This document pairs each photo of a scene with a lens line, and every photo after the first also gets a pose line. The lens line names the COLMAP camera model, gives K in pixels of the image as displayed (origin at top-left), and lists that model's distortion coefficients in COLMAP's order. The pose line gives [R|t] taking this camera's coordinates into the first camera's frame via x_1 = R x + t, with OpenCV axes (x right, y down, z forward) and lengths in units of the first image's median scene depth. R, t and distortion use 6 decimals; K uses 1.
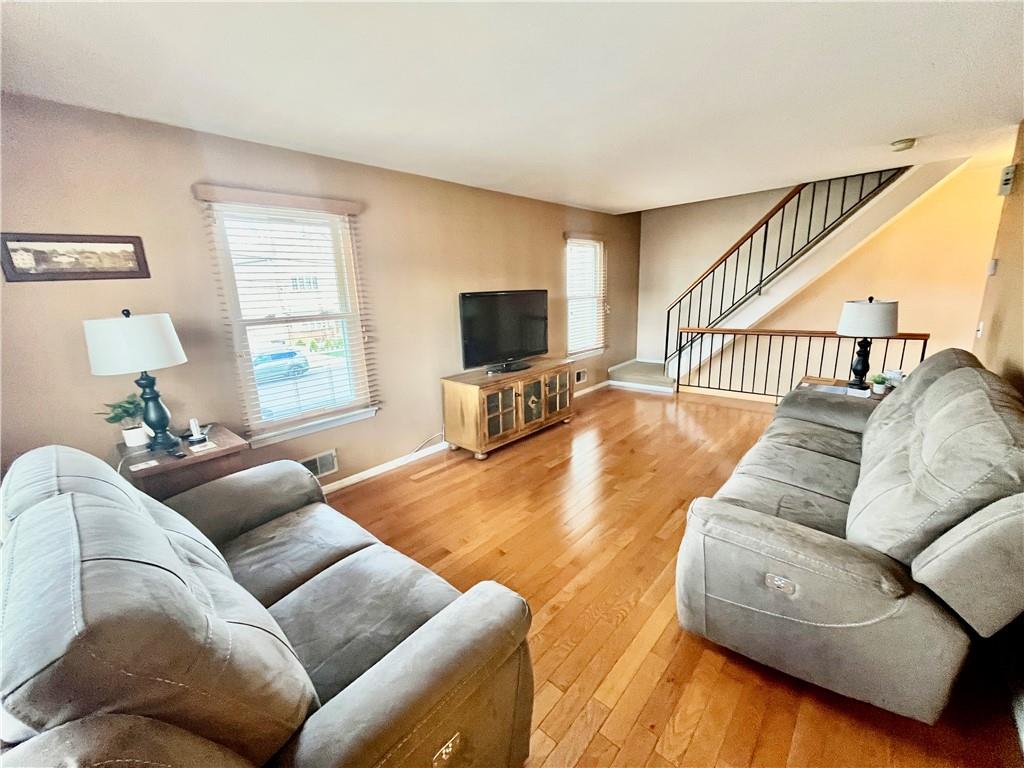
lens RADIAL K [[413.5, 0, 503.4], [0, 413.5, 388.6], [0, 0, 1]] dist [-0.002034, -0.000916]
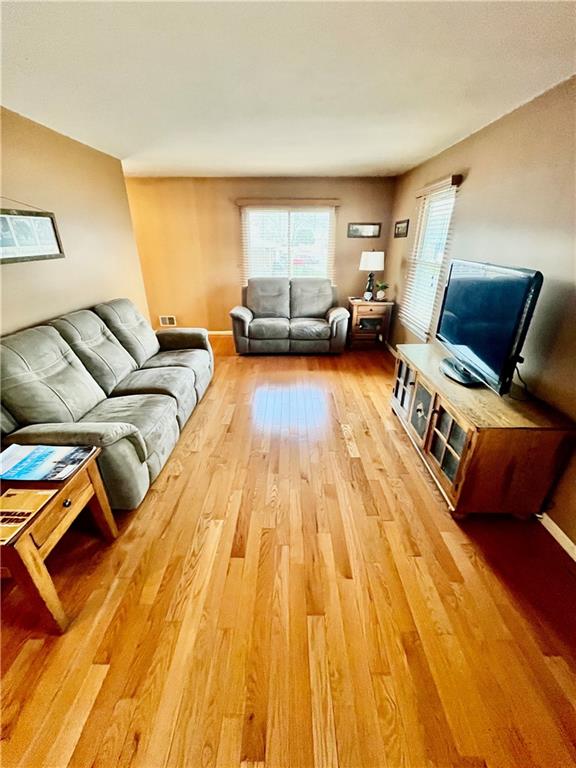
lens RADIAL K [[310.1, 0, 290.7], [0, 310.1, 381.4], [0, 0, 1]] dist [-0.002034, -0.000916]
pose [[-0.737849, 0.323042, -0.592641, 0.631177], [-0.122756, 0.799162, 0.588448, -0.355502], [0.663709, 0.506936, -0.550006, 1.220058]]
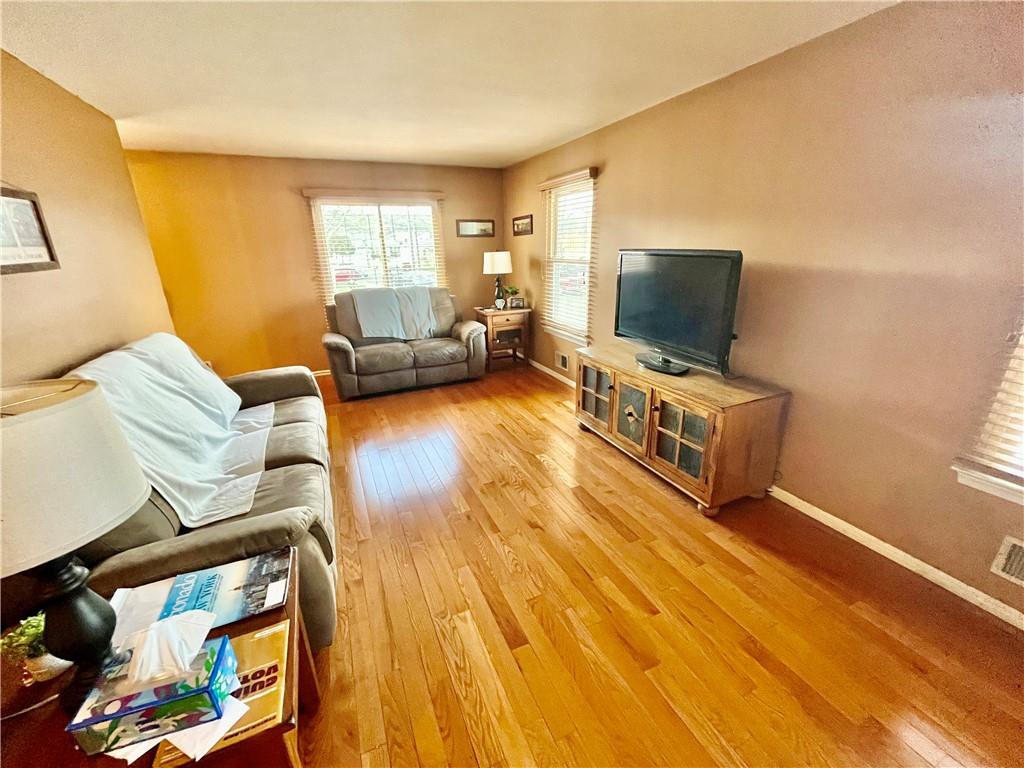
lens RADIAL K [[413.5, 0, 513.4], [0, 413.5, 380.9], [0, 0, 1]] dist [-0.002034, -0.000916]
pose [[-0.388759, 0.341042, -0.855895, 0.783188], [-0.173876, 0.885118, 0.431664, -0.306268], [0.904784, 0.316633, -0.284798, 1.077363]]
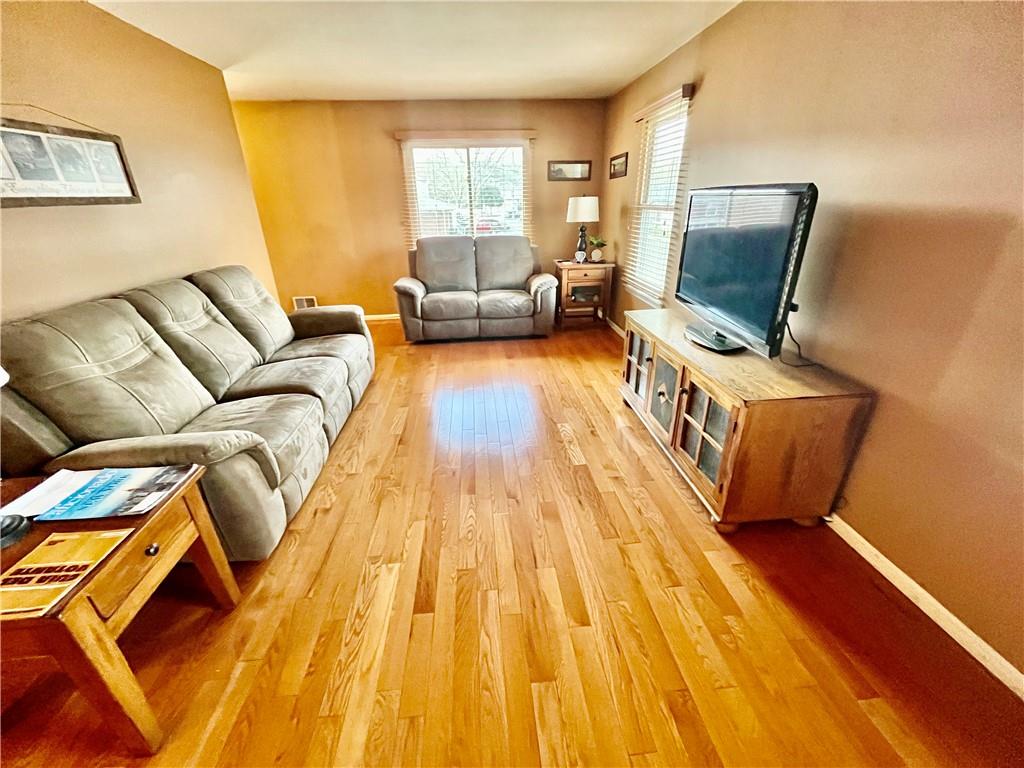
lens RADIAL K [[413.5, 0, 513.7], [0, 413.5, 382.4], [0, 0, 1]] dist [-0.002034, -0.000916]
pose [[-0.669553, 0.354822, -0.652534, 0.631136], [-0.121060, 0.814643, 0.567187, -0.307844], [0.732833, 0.458758, -0.502492, 1.217846]]
